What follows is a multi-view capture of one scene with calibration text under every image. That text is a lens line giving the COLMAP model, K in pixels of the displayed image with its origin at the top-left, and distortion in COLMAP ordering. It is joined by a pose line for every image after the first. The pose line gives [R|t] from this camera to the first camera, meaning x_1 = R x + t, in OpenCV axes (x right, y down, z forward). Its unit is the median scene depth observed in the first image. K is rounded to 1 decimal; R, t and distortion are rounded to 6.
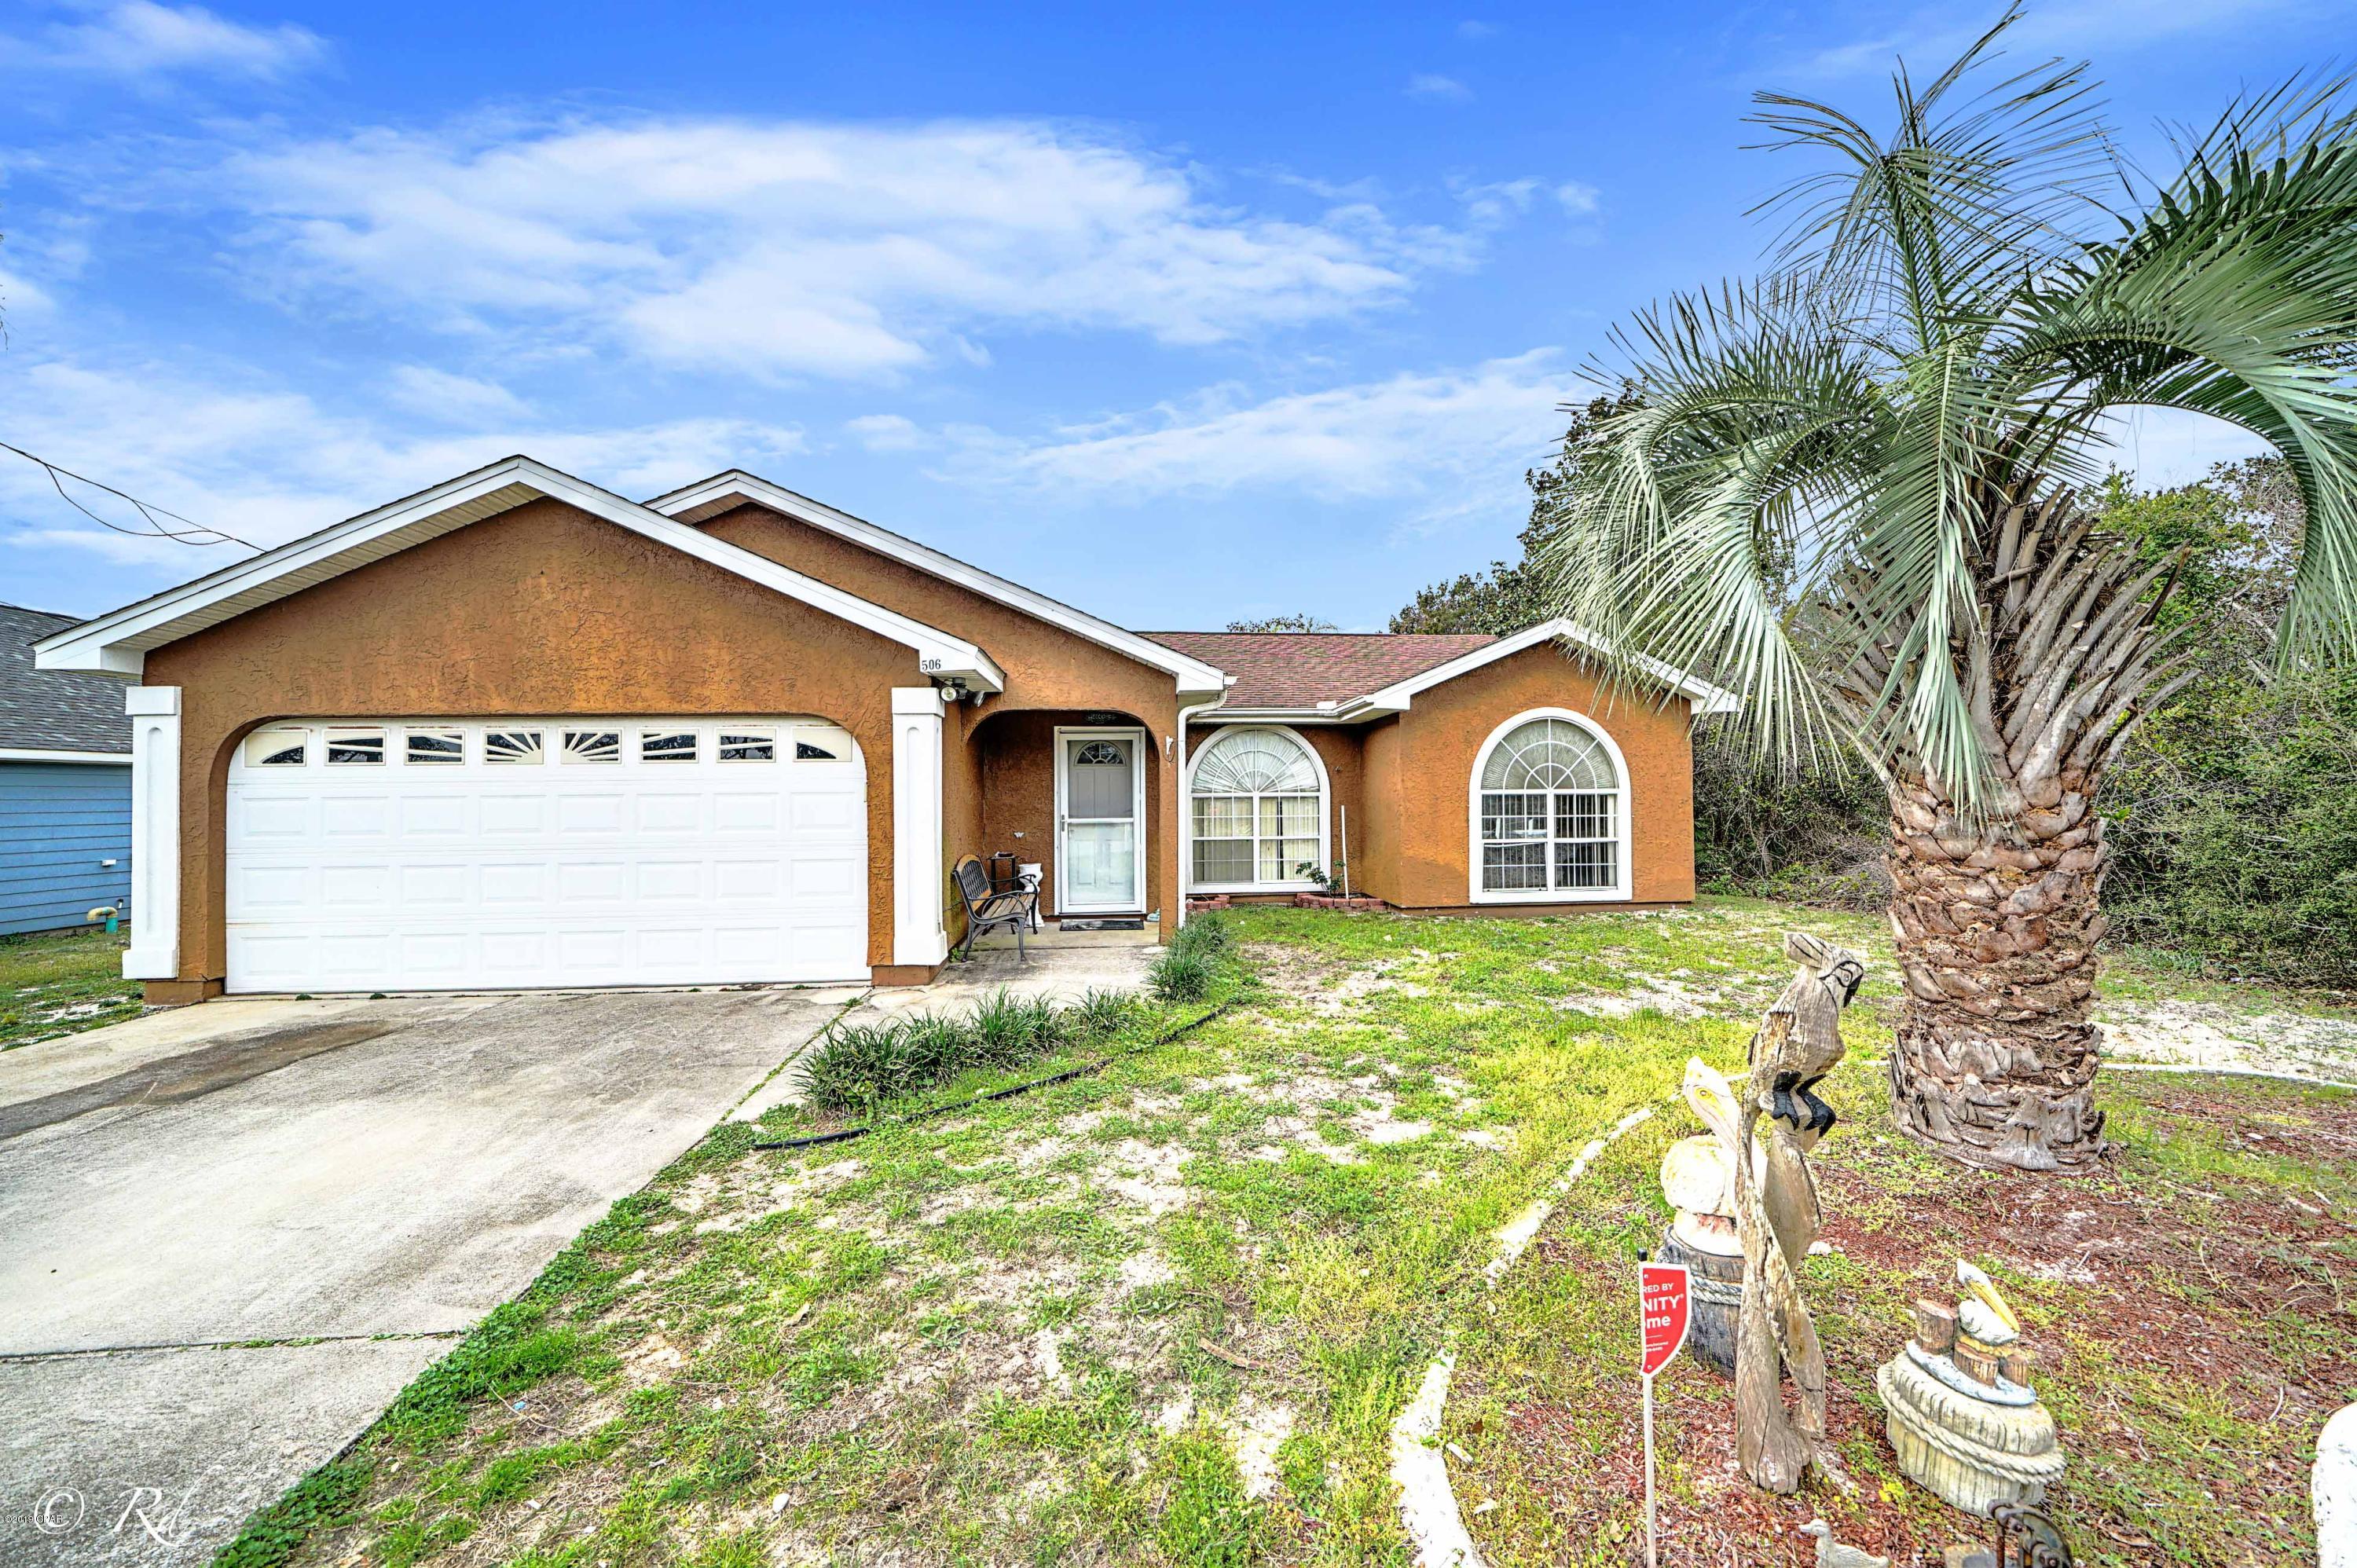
lens RADIAL K [[818.2, 0, 1182.3], [0, 818.2, 785.7], [0, 0, 1]] dist [-0.020326, 0.000262]
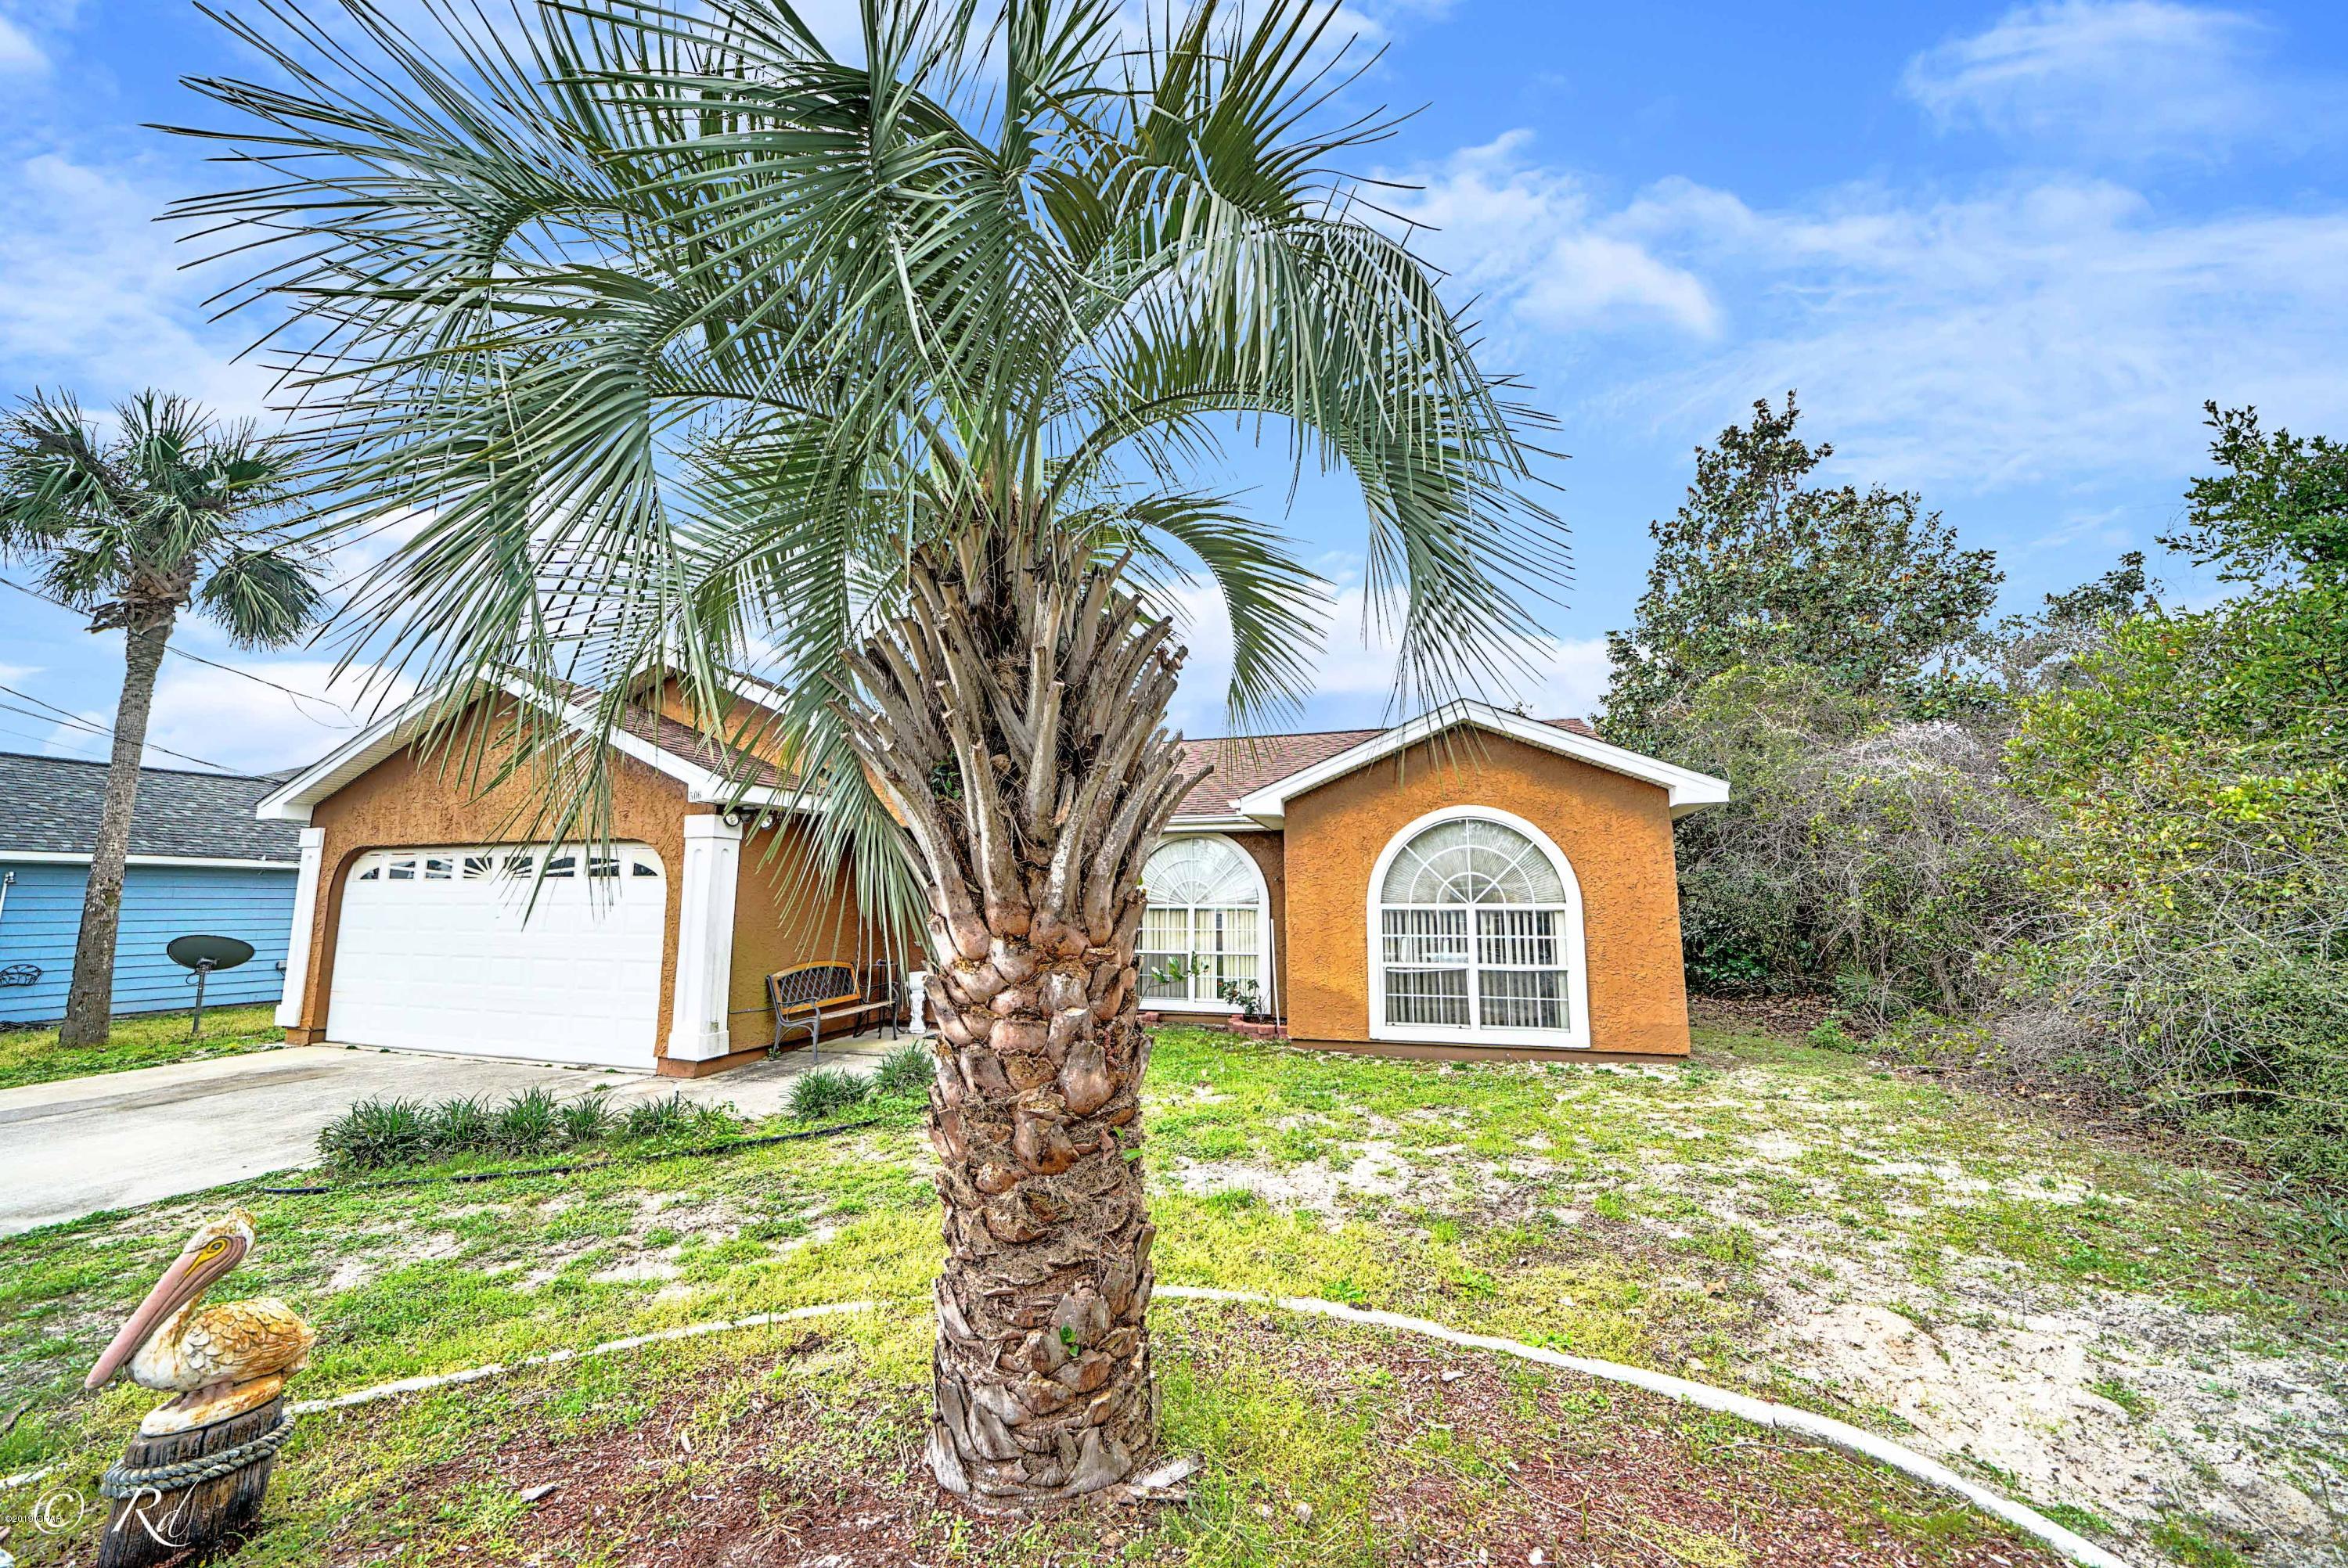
lens RADIAL K [[815.0, 0, 1167.8], [0, 815.0, 785.4], [0, 0, 1]] dist [-0.020326, 0.000262]
pose [[0.931138, -0.044008, -0.362003, 0.651501], [-0.001154, 0.992331, -0.123606, -0.017346], [0.364666, 0.115512, 0.923946, 0.149931]]
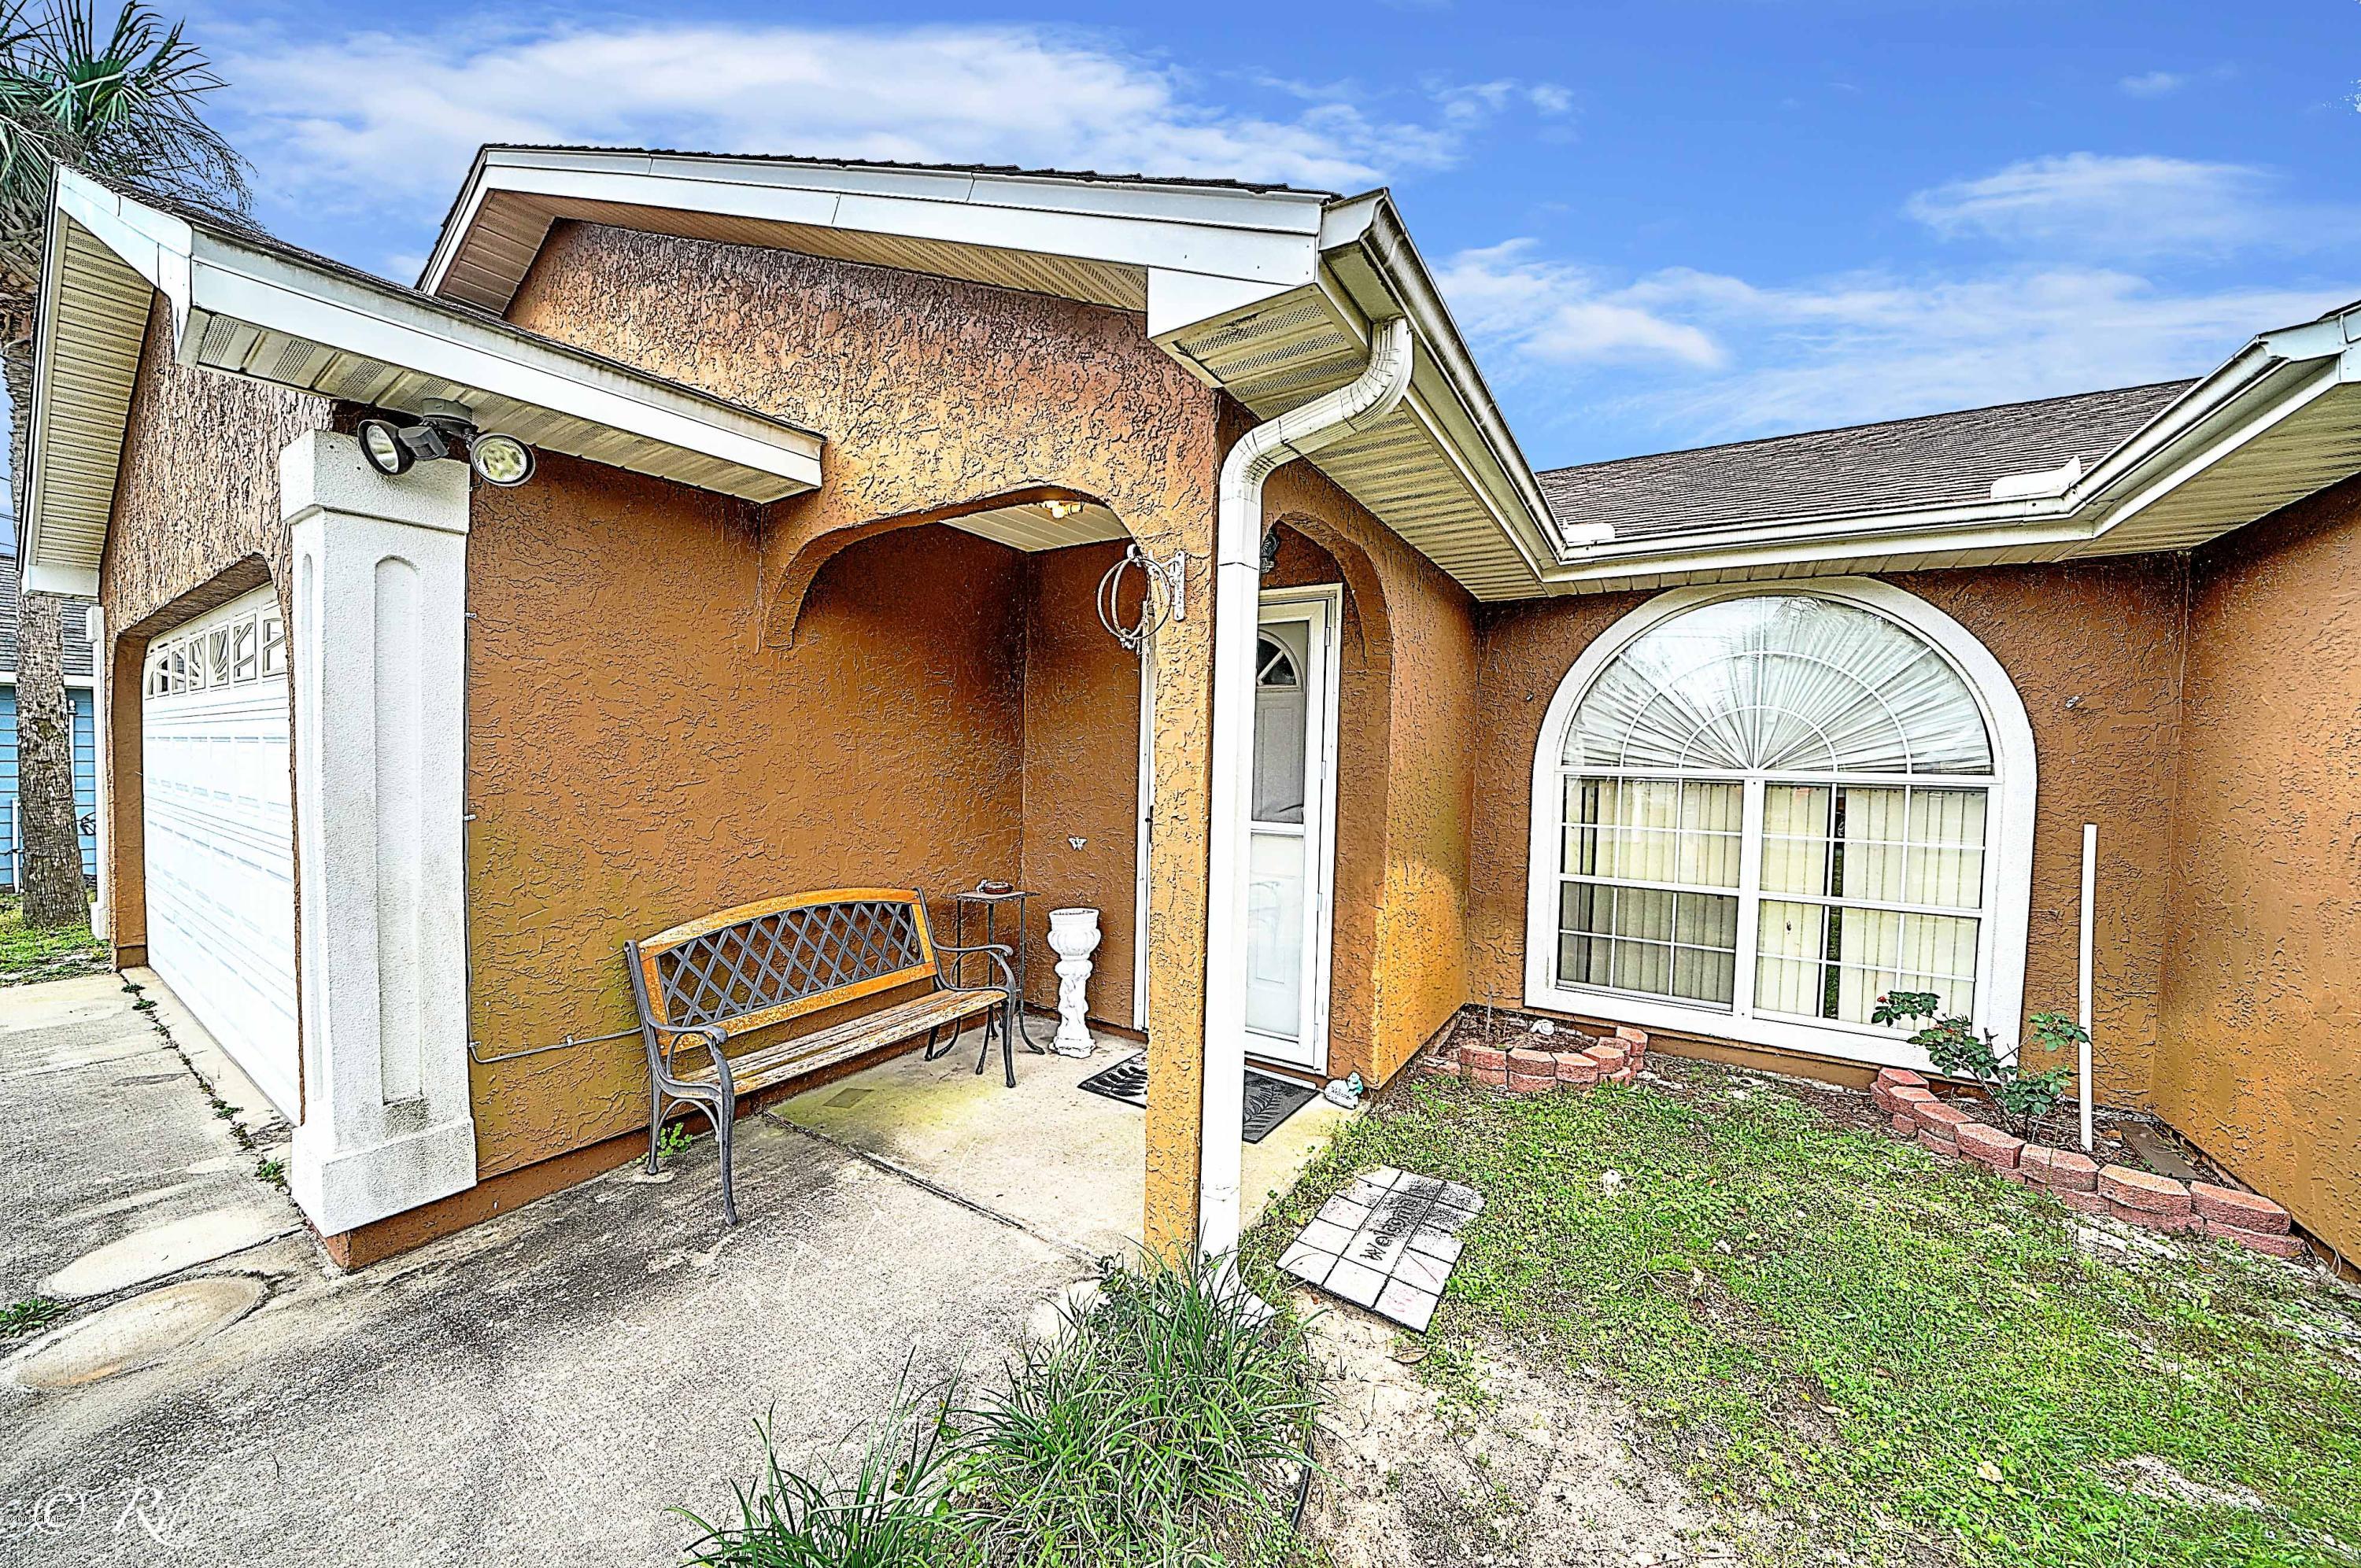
lens RADIAL K [[819.5, 0, 1173.0], [0, 819.5, 784.7], [0, 0, 1]] dist [-0.020326, 0.000262]
pose [[0.791377, 0.045044, -0.609667, 0.166014], [-0.017988, 0.998566, 0.050427, 0.003311], [0.611064, -0.028940, 0.791052, 0.871766]]
